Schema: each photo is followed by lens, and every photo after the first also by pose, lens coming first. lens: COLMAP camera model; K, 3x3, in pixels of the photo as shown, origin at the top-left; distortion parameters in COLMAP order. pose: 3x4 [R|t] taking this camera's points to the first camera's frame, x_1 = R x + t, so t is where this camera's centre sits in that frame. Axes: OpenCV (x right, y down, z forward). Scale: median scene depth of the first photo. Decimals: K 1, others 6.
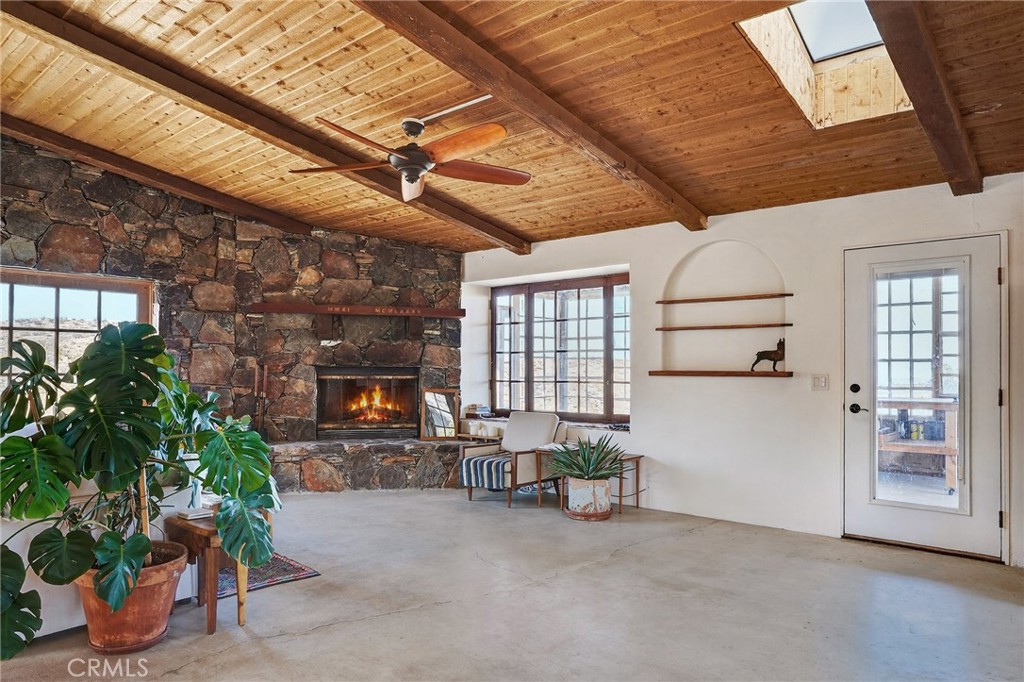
lens RADIAL K [[679.4, 0, 526.0], [0, 679.4, 365.5], [0, 0, 1]] dist [-0.001097, 0.002885]
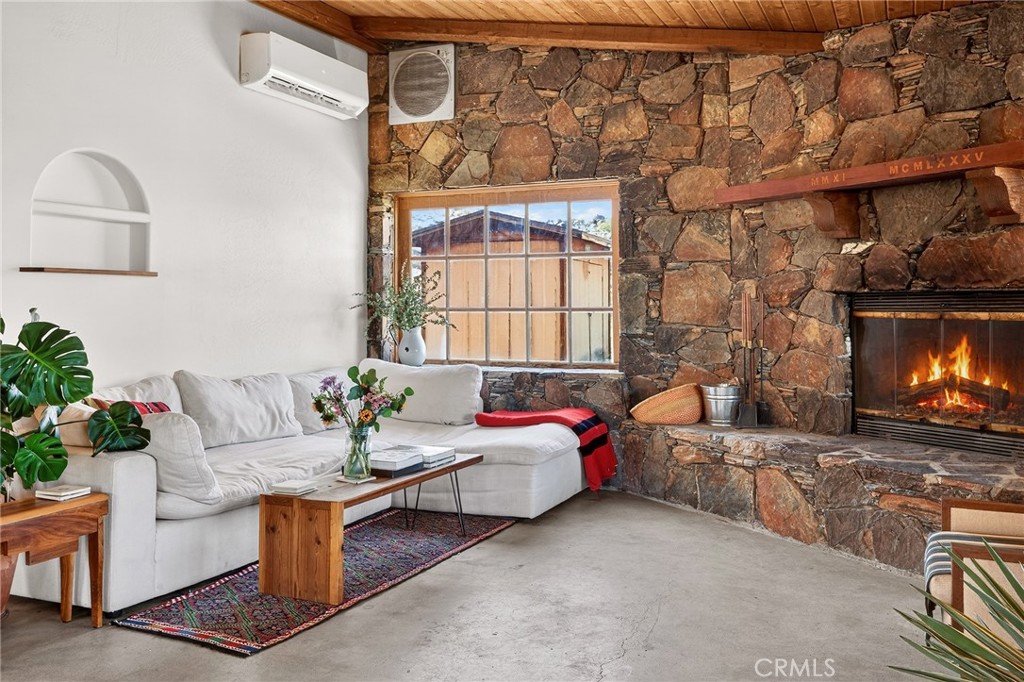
lens RADIAL K [[877.8, 0, 557.9], [0, 877.8, 272.1], [0, 0, 1]] dist [0.000739, -0.002171]
pose [[0.305429, -0.046674, -0.951070, 0.295523], [0.007151, 0.998882, -0.046724, 0.016079], [0.952188, 0.007469, 0.305421, 0.639497]]
